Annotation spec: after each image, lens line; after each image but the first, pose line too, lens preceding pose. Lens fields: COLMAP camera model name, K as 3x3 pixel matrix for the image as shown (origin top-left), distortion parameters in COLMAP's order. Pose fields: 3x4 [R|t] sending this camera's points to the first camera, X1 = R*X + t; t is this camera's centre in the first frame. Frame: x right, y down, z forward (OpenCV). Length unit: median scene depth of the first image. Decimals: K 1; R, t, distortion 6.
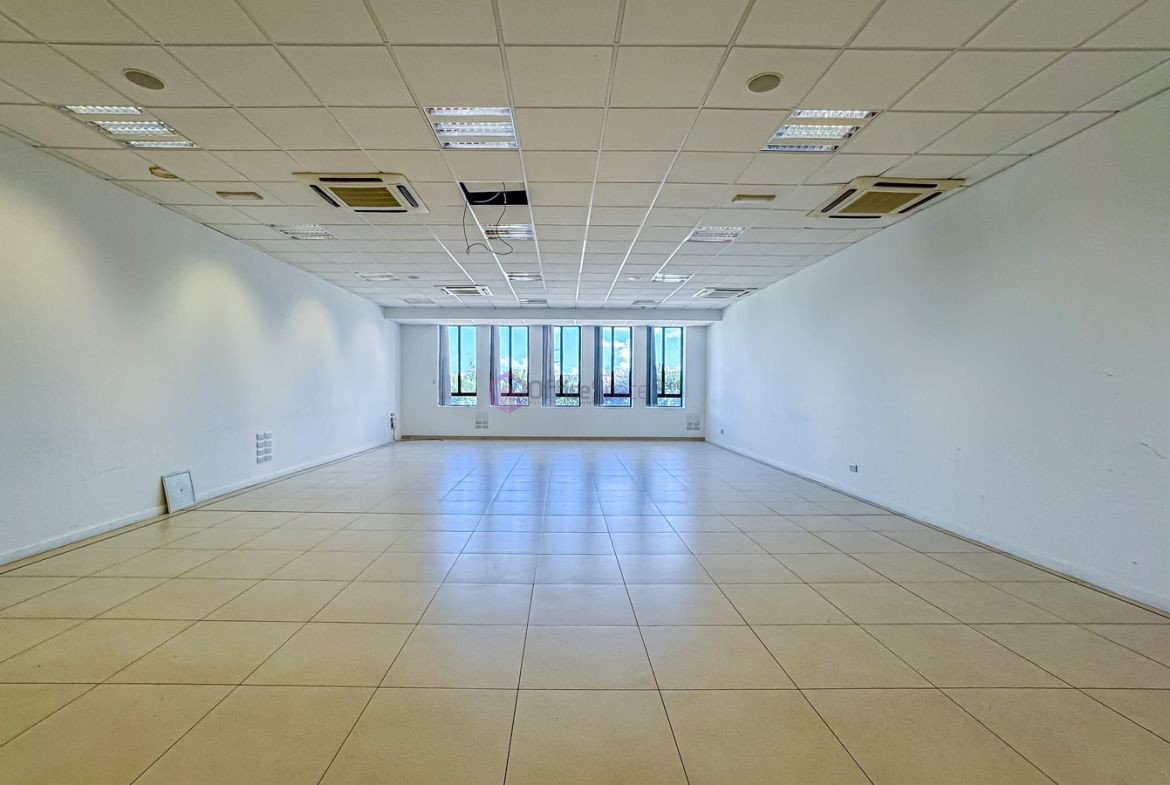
lens RADIAL K [[512.3, 0, 590.5], [0, 512.3, 388.3], [0, 0, 1]] dist [-0.017166, 0.008911]
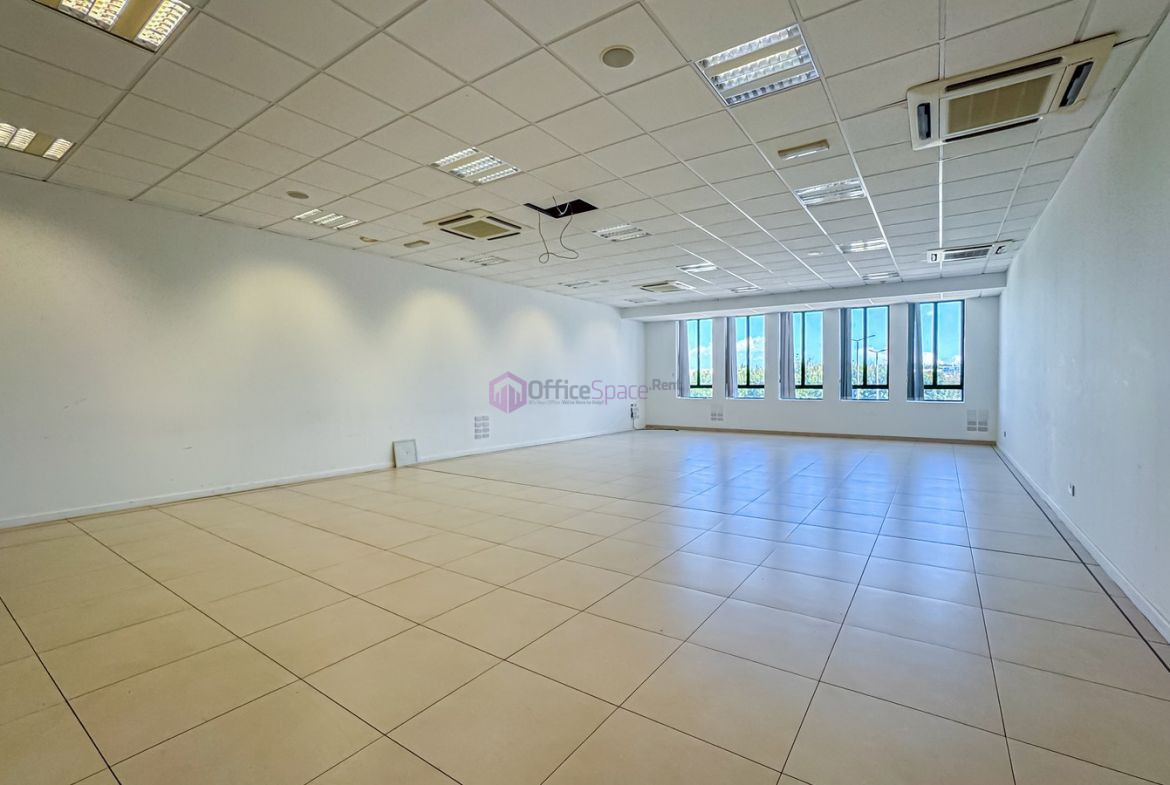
lens RADIAL K [[512.3, 0, 581.8], [0, 512.3, 387.2], [0, 0, 1]] dist [-0.017166, 0.008911]
pose [[0.822270, -0.004047, -0.569084, 0.148170], [0.010585, 0.999910, 0.008183, 0.002424], [0.569000, -0.012753, 0.822239, 0.029482]]
